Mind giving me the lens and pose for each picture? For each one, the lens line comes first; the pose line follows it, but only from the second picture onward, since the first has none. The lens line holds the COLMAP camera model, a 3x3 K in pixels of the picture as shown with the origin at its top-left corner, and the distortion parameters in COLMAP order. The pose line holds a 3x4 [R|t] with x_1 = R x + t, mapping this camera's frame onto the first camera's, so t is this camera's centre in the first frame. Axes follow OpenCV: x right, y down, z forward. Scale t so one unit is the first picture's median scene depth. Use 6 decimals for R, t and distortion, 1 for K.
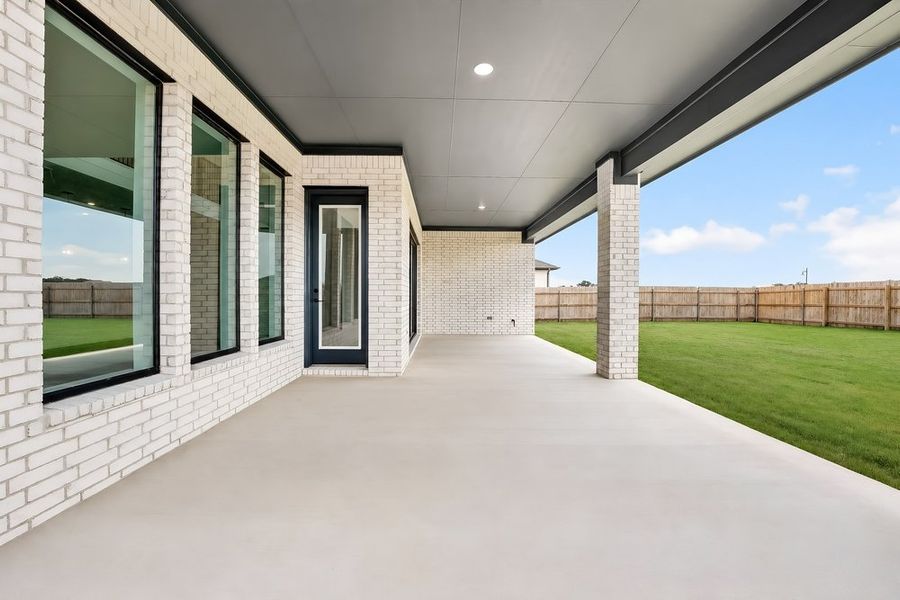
lens RADIAL K [[365.2, 0, 451.5], [0, 365.2, 299.7], [0, 0, 1]] dist [-0.022837, 0.000047]
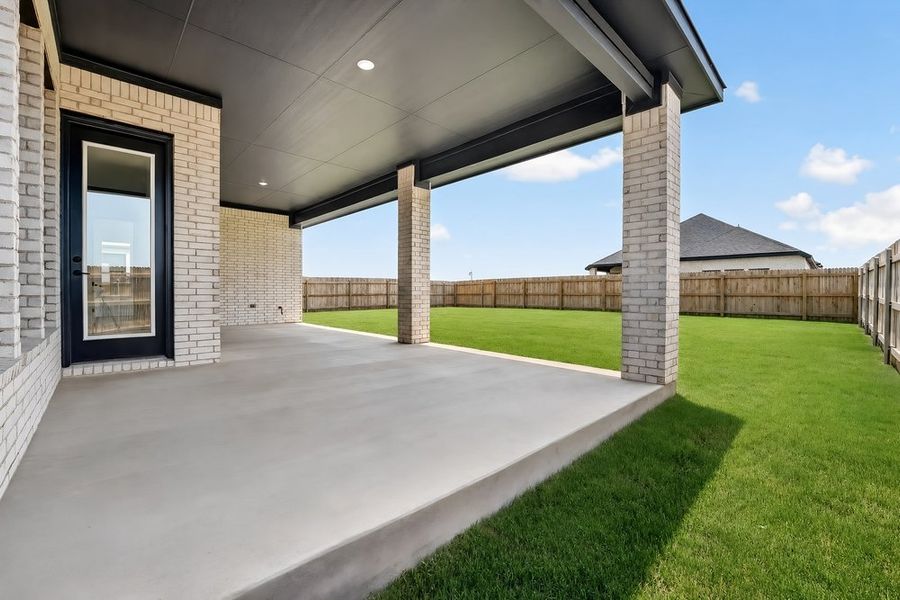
lens RADIAL K [[365.2, 0, 450.9], [0, 365.2, 296.6], [0, 0, 1]] dist [-0.022837, 0.000047]
pose [[0.747236, -0.011817, 0.664453, -0.286452], [0.007535, 0.999928, 0.009309, 0.047280], [-0.664516, -0.001949, 0.747272, -0.011352]]
